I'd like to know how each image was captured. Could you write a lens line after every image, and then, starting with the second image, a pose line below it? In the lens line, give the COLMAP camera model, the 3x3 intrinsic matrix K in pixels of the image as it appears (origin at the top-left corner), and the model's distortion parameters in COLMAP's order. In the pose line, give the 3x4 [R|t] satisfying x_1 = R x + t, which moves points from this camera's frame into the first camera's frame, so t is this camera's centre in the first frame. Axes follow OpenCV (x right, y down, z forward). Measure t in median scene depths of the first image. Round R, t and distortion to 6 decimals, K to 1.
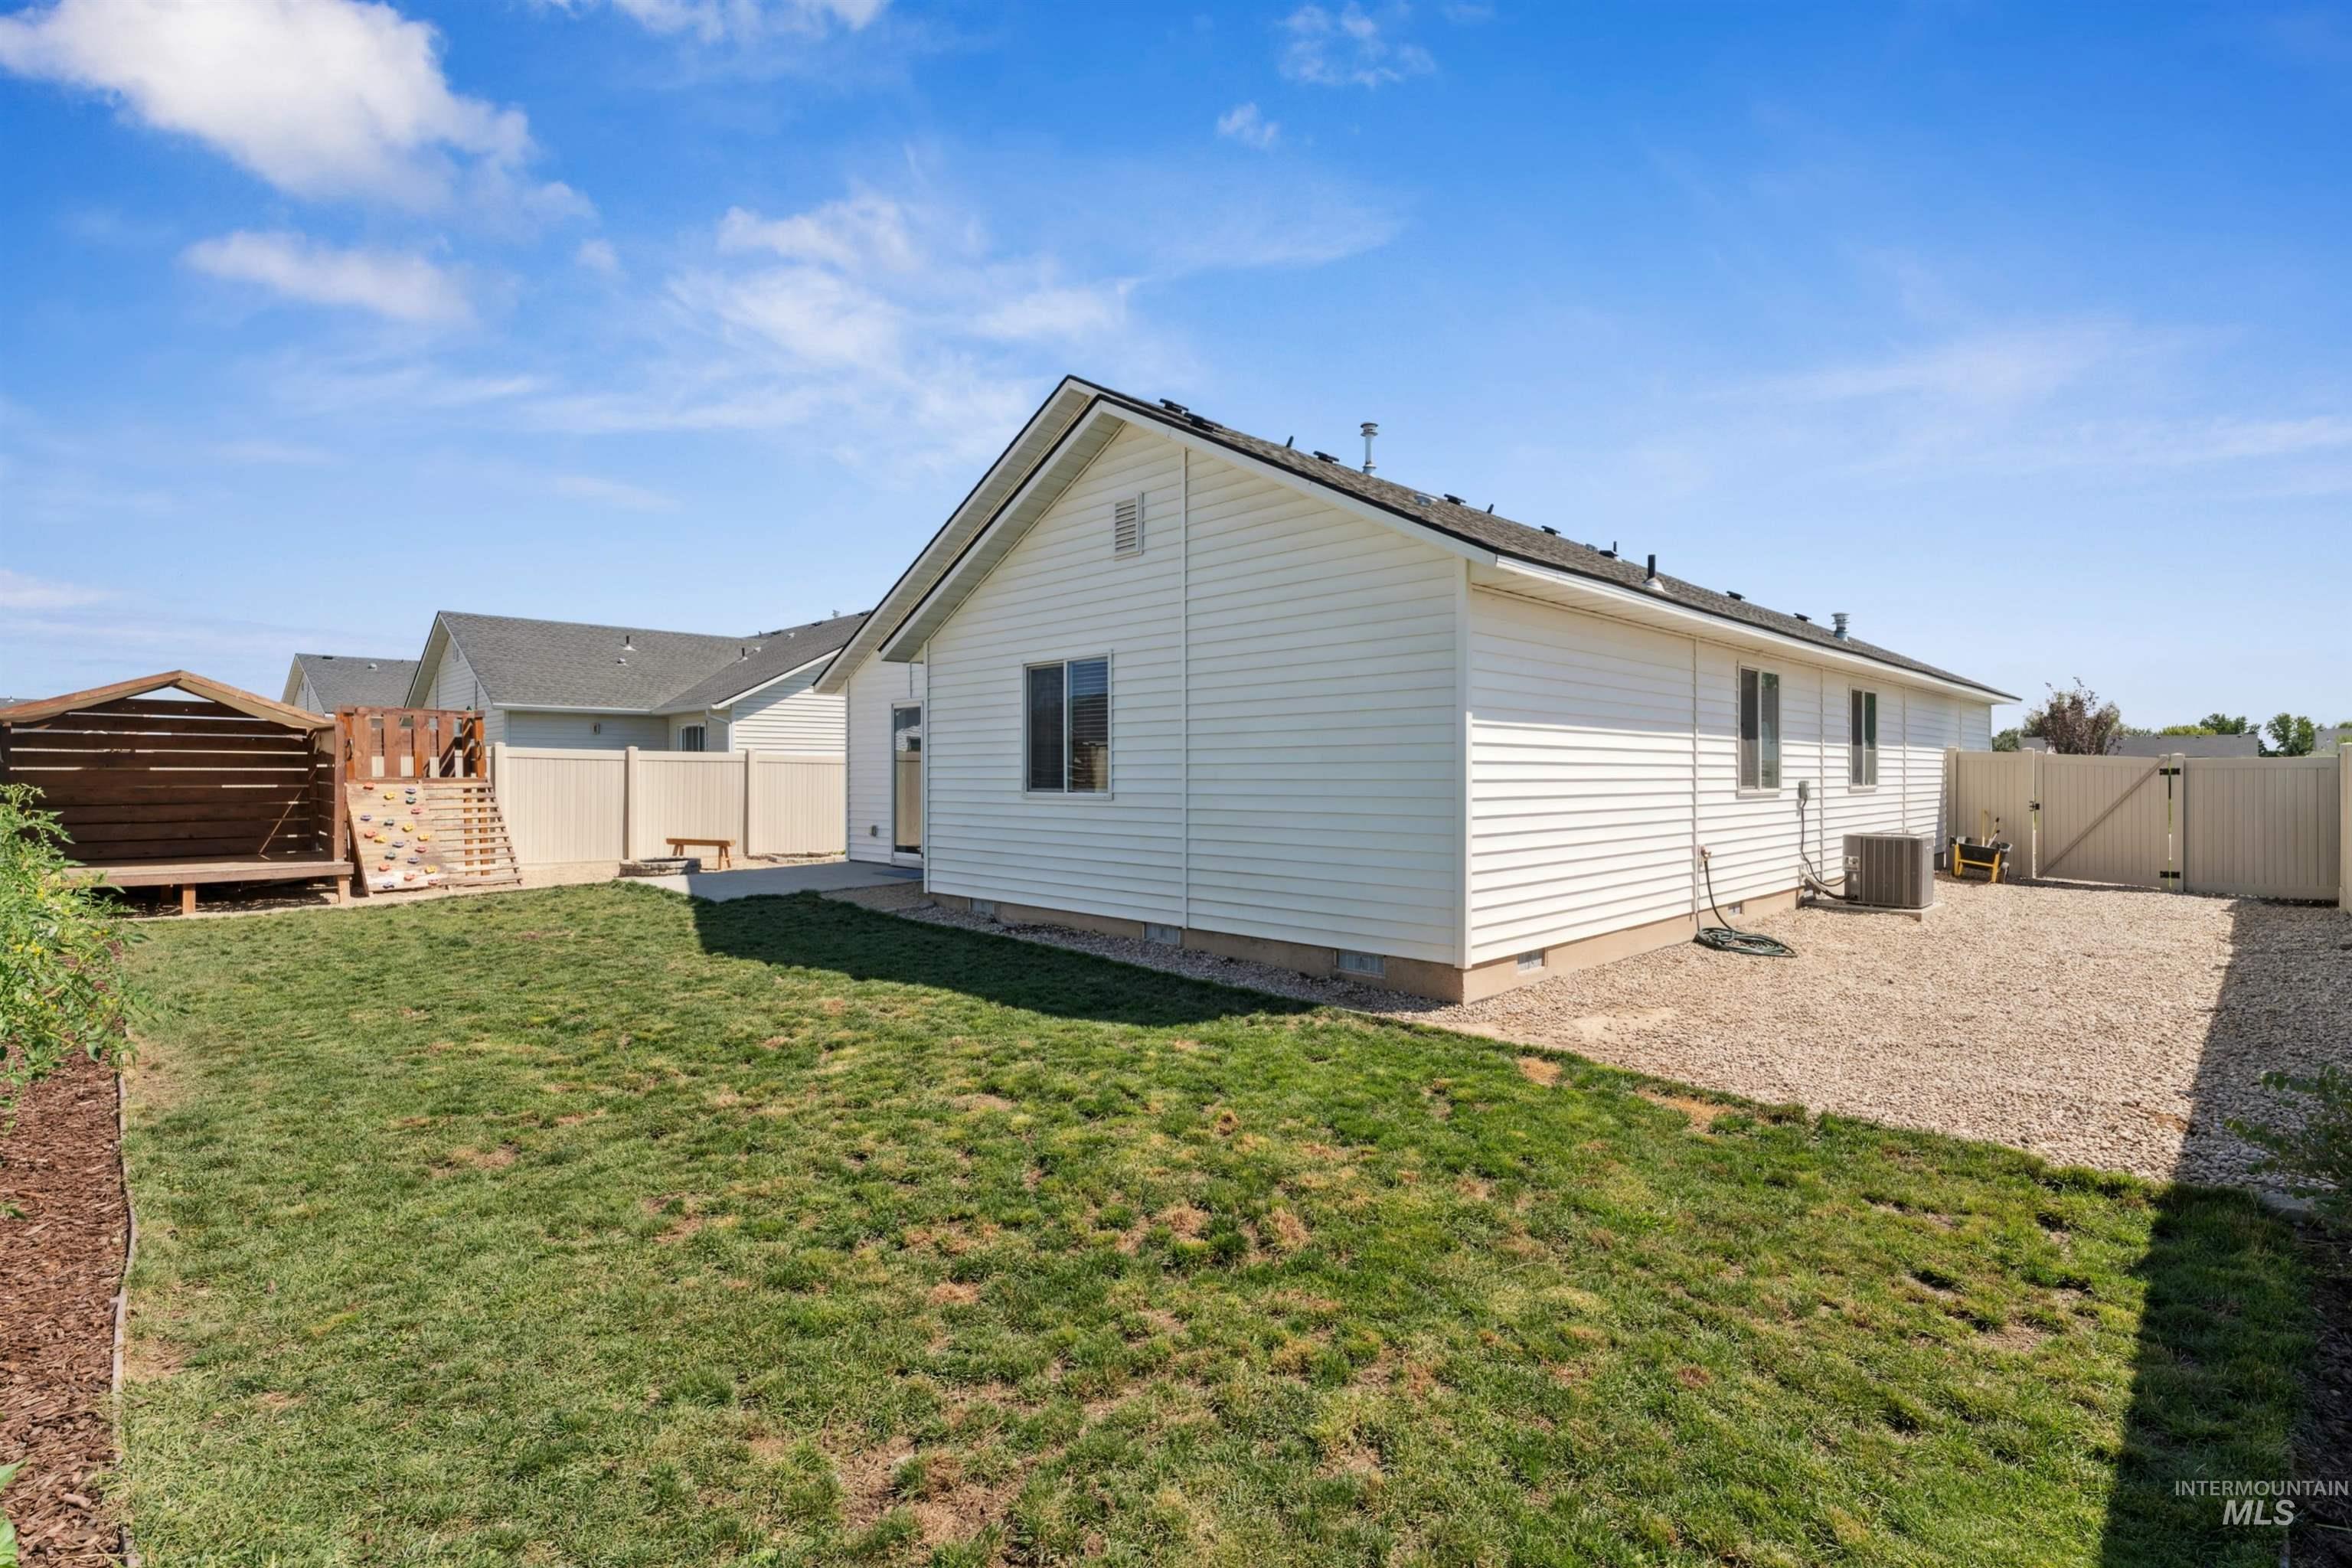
lens RADIAL K [[1070.7, 0, 1180.5], [0, 1070.7, 779.7], [0, 0, 1]] dist [-0.000980, -0.000583]
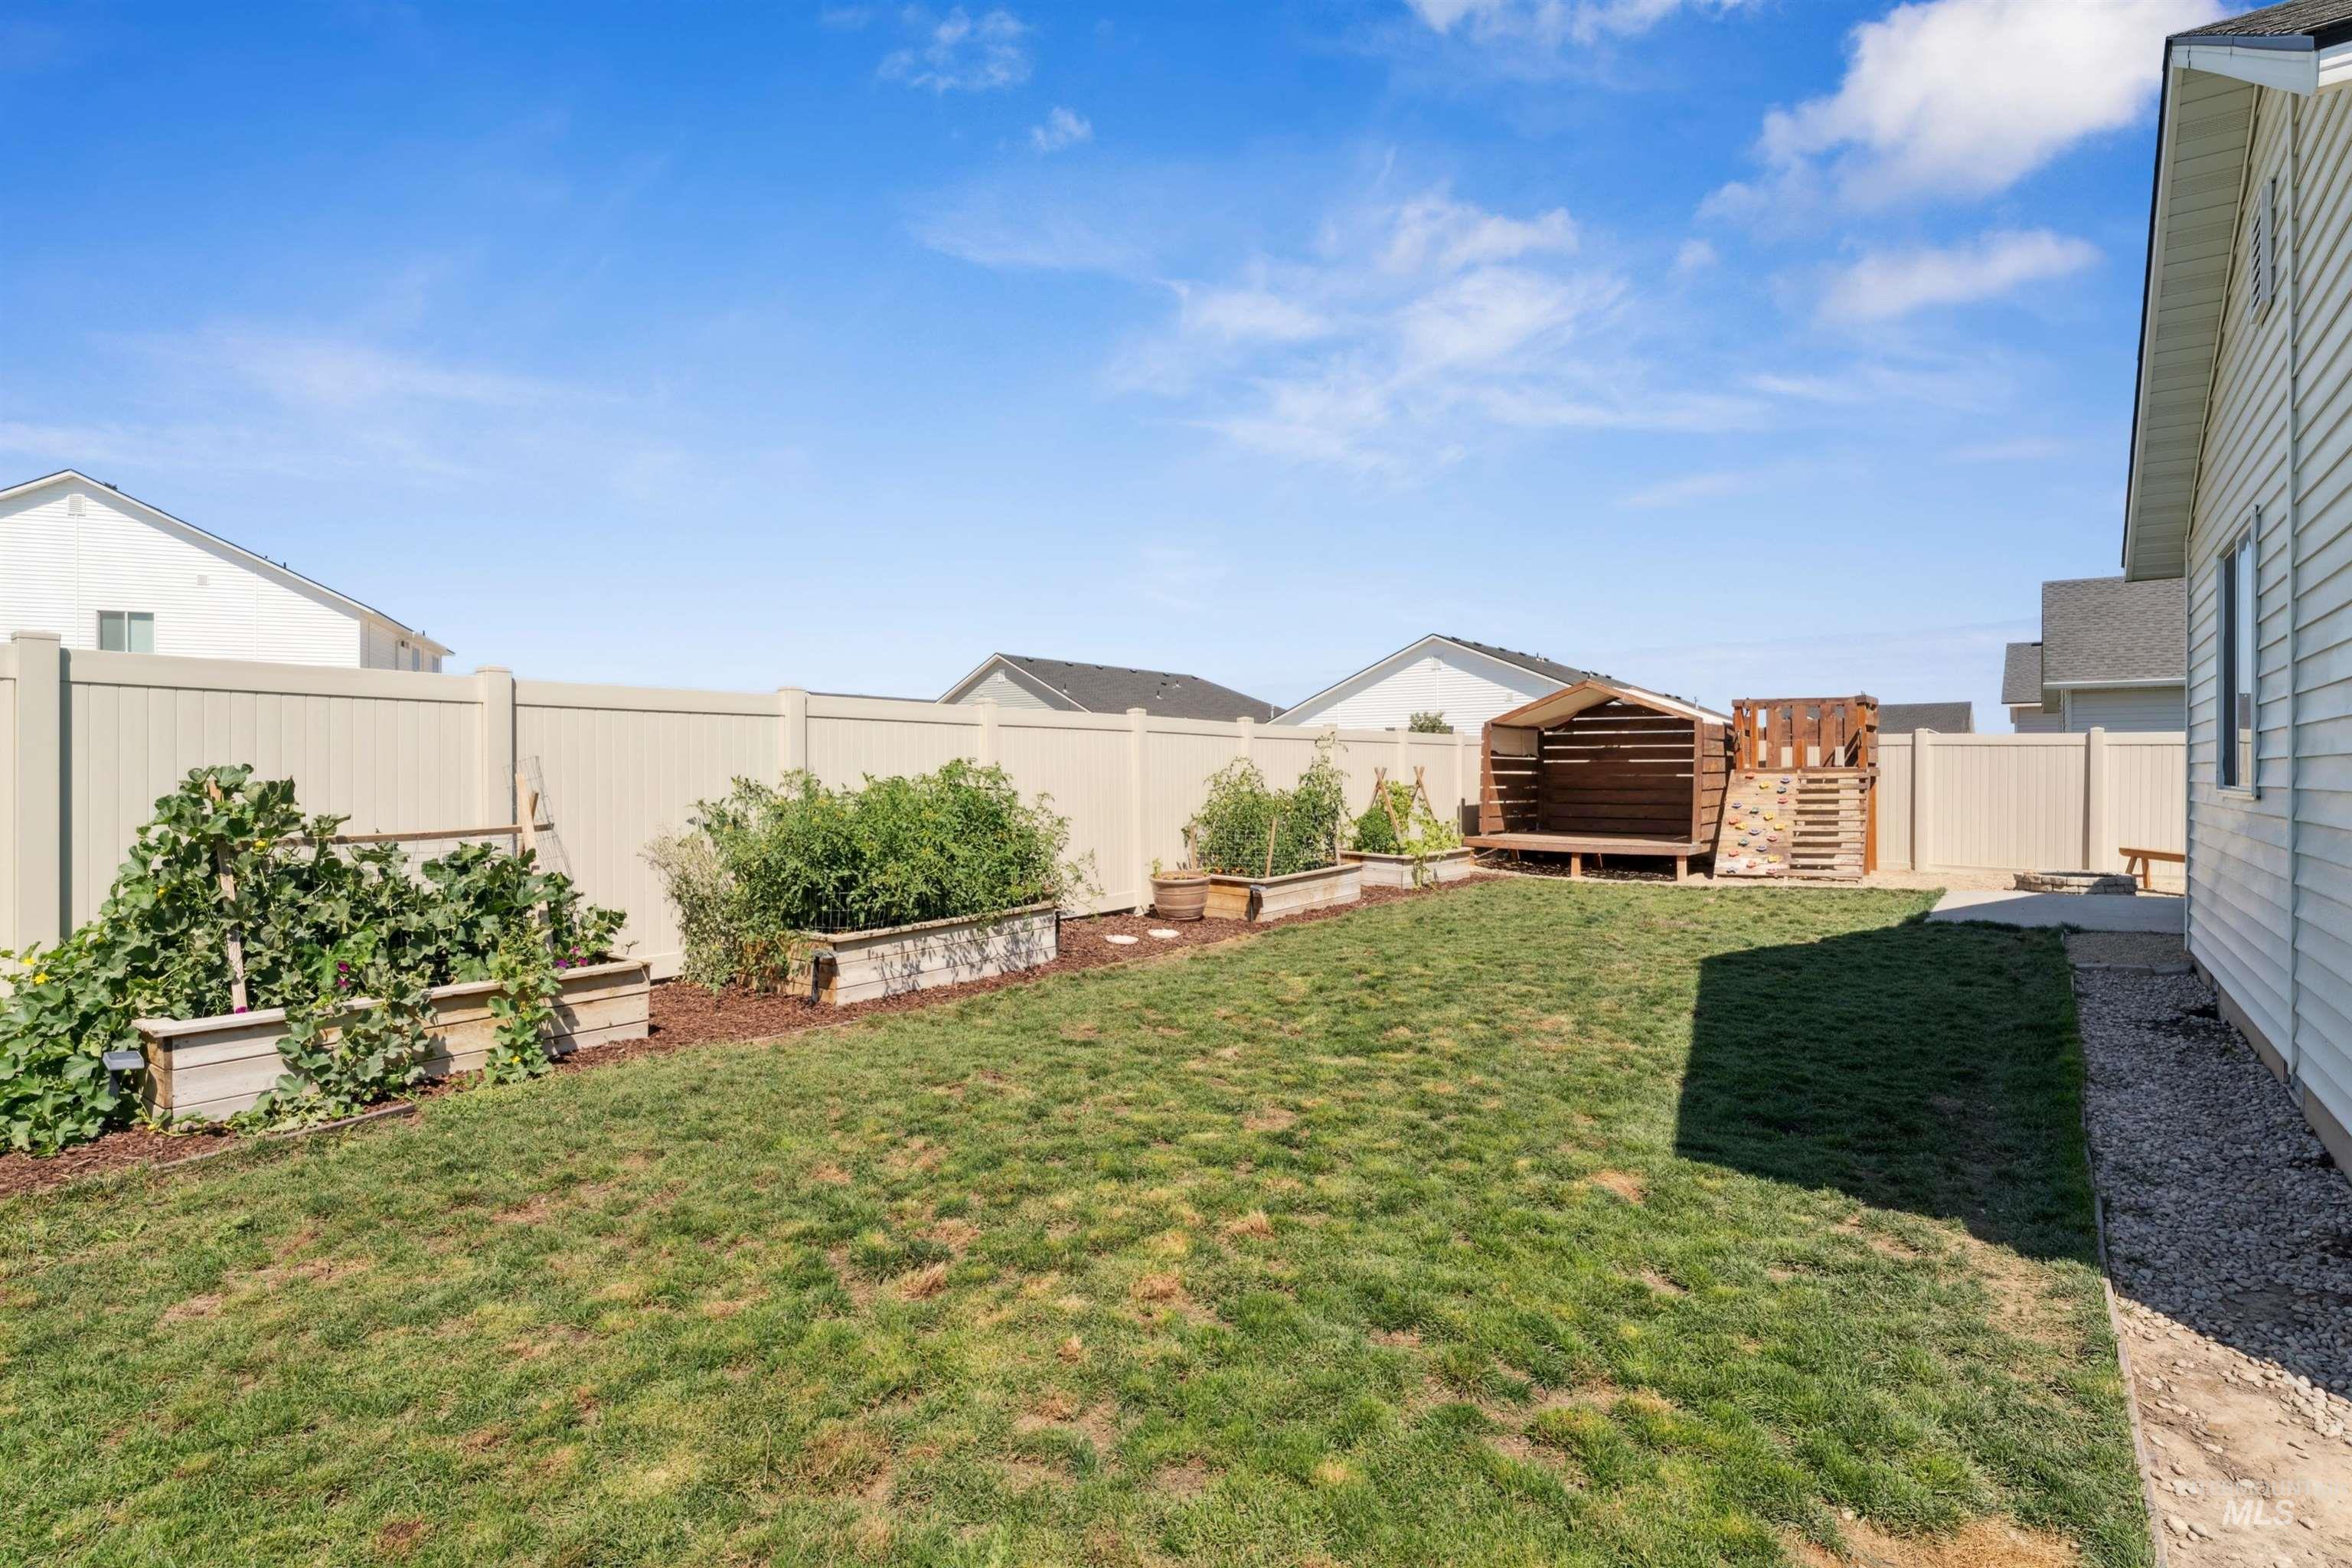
lens RADIAL K [[1146.1, 0, 1180.0], [0, 1146.1, 777.0], [0, 0, 1]] dist [-0.002294, 0.000447]
pose [[0.158224, 0.003791, -0.987396, 0.272394], [-0.001716, 0.999992, 0.003564, 0.004367], [0.987402, 0.001131, 0.158229, 0.282144]]
